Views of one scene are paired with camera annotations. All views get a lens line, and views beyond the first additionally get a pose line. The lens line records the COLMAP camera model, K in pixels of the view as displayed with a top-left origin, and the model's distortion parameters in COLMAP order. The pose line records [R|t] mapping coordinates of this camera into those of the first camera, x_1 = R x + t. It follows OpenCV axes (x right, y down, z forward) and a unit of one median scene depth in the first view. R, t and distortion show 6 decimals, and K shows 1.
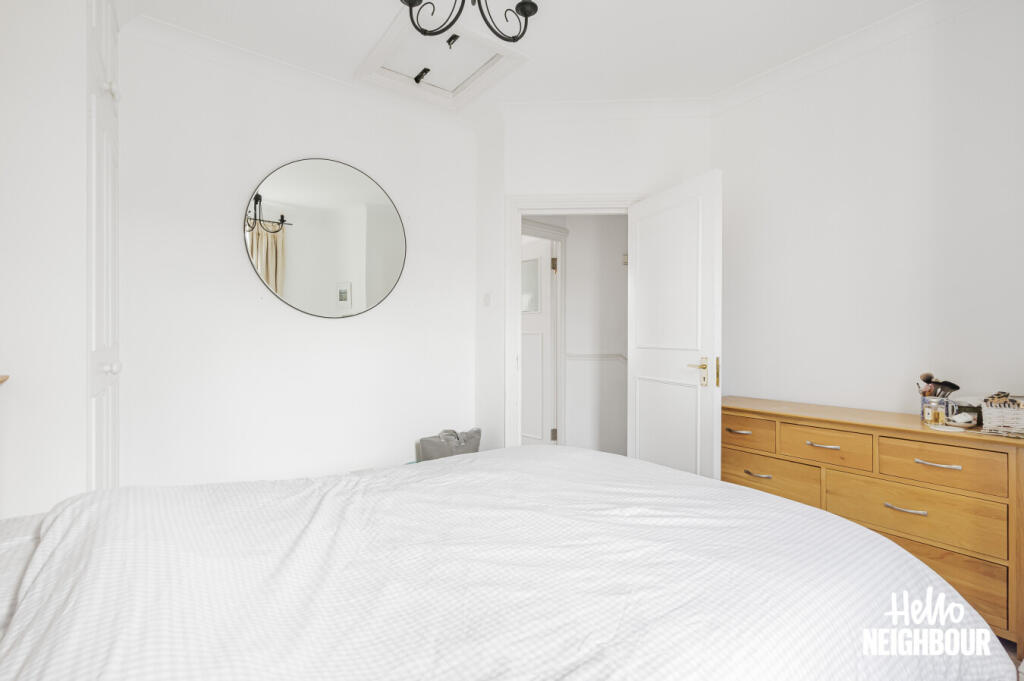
lens RADIAL K [[478.7, 0, 511.8], [0, 478.7, 341.8], [0, 0, 1]] dist [0.021808, 0.000157]
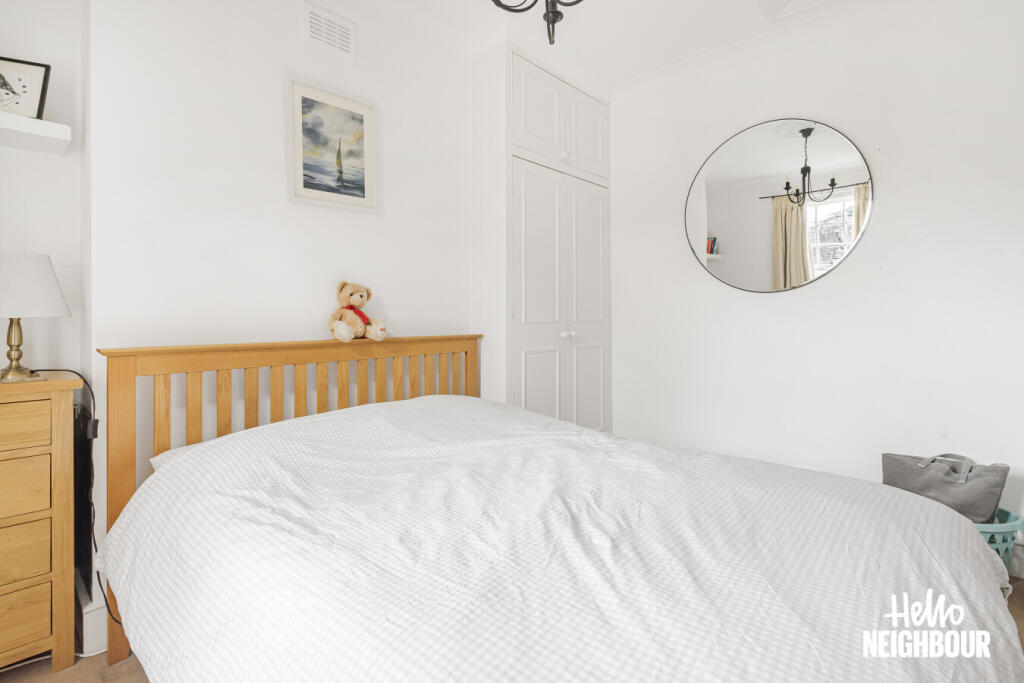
lens RADIAL K [[478.7, 0, 502.5], [0, 478.7, 318.2], [0, 0, 1]] dist [0.021808, 0.000157]
pose [[0.179761, -0.020564, -0.983495, 0.919894], [0.013497, 0.999739, -0.018437, 0.020261], [0.983618, -0.009960, 0.179991, 0.691655]]
